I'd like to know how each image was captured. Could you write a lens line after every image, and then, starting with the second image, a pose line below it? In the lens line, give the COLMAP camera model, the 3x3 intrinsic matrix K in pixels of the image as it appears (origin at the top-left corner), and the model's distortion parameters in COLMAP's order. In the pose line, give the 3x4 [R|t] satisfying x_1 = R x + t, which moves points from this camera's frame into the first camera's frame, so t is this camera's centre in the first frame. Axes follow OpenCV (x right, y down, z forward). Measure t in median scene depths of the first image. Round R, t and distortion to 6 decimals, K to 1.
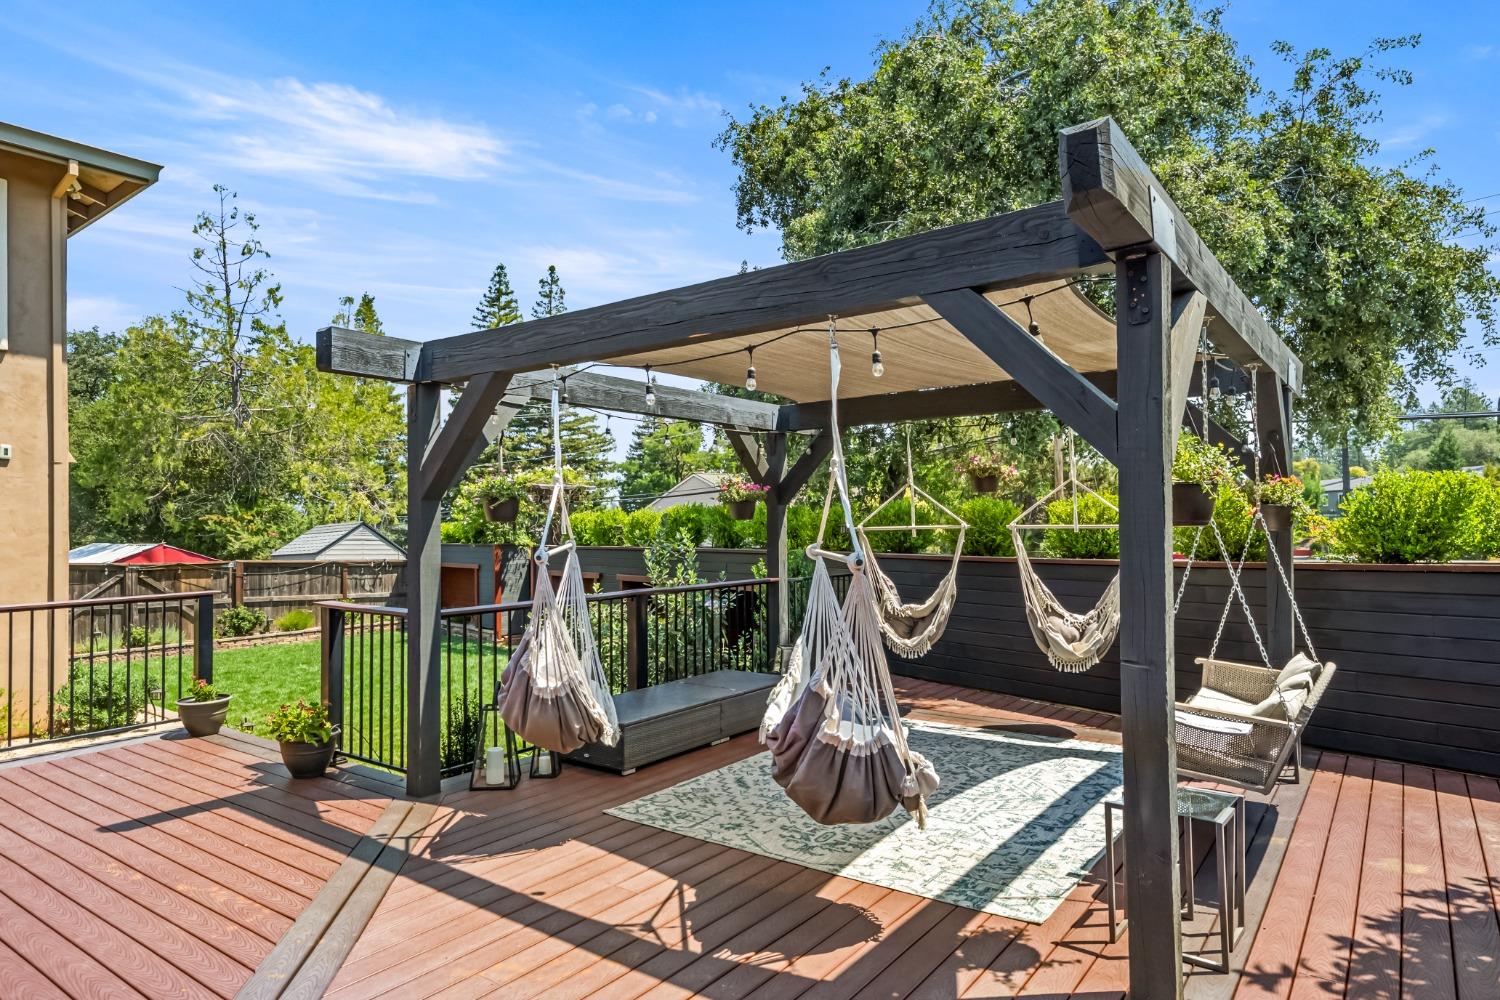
lens RADIAL K [[912.0, 0, 750.0], [0, 912.0, 500.0], [0, 0, 1]] dist [-0.058952, -0.001348]
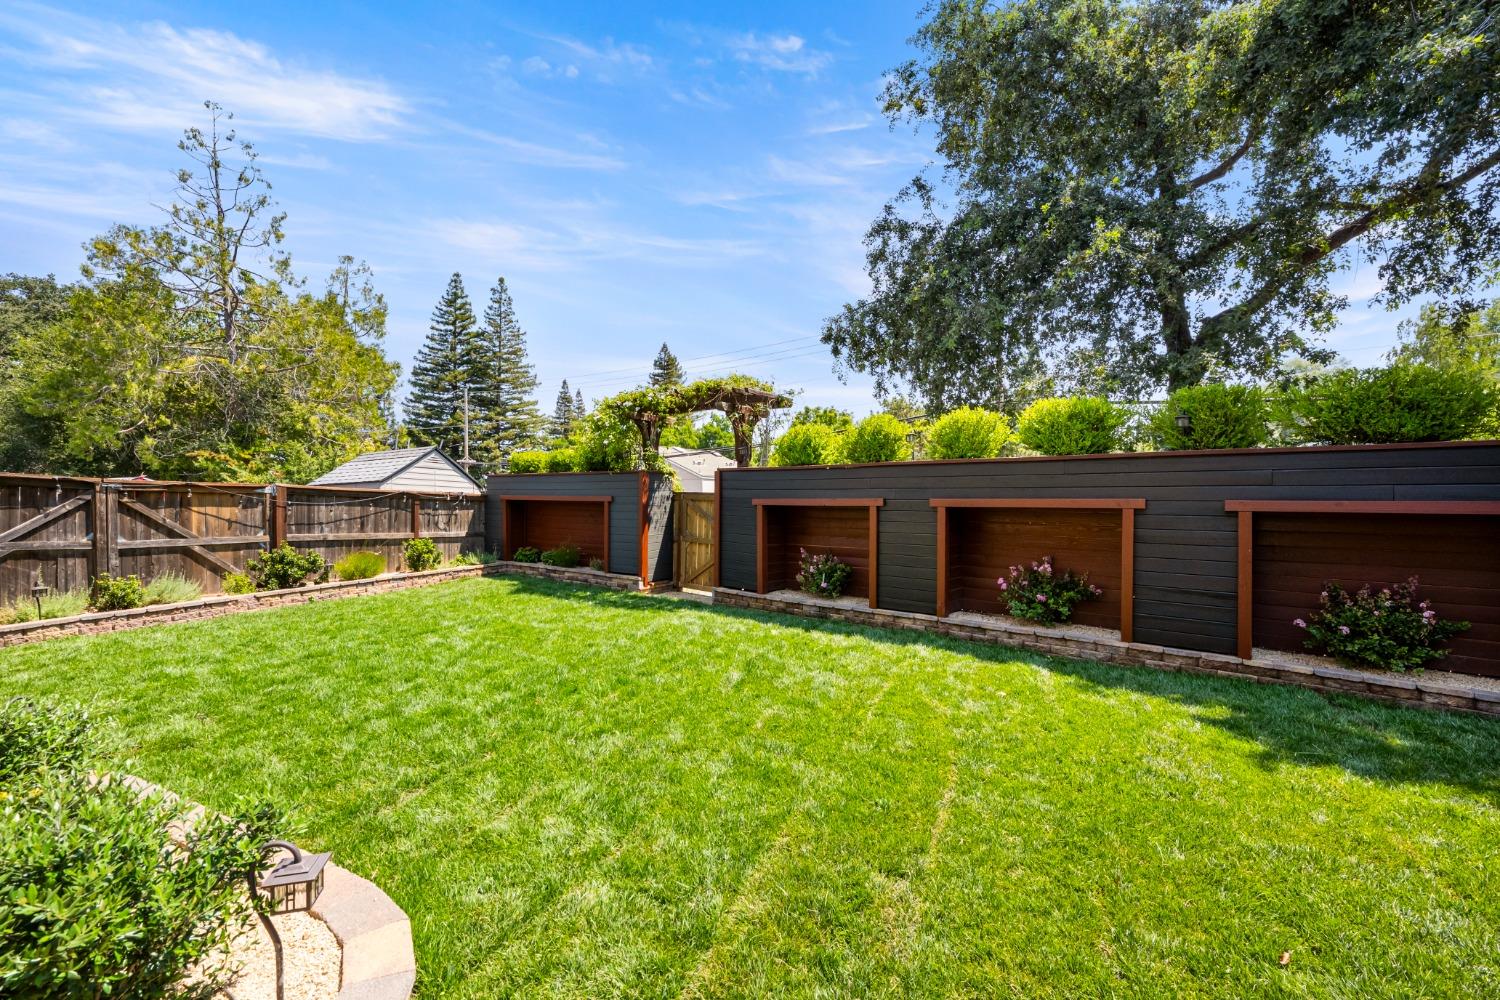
lens RADIAL K [[616.6, 0, 750.0], [0, 616.6, 500.0], [0, 0, 1]] dist [-0.034556, 0.000635]
pose [[0.973450, 0.019239, 0.228089, -0.273740], [-0.026157, 0.999284, 0.027347, 0.050345], [-0.227399, -0.032588, 0.973256, 0.380692]]
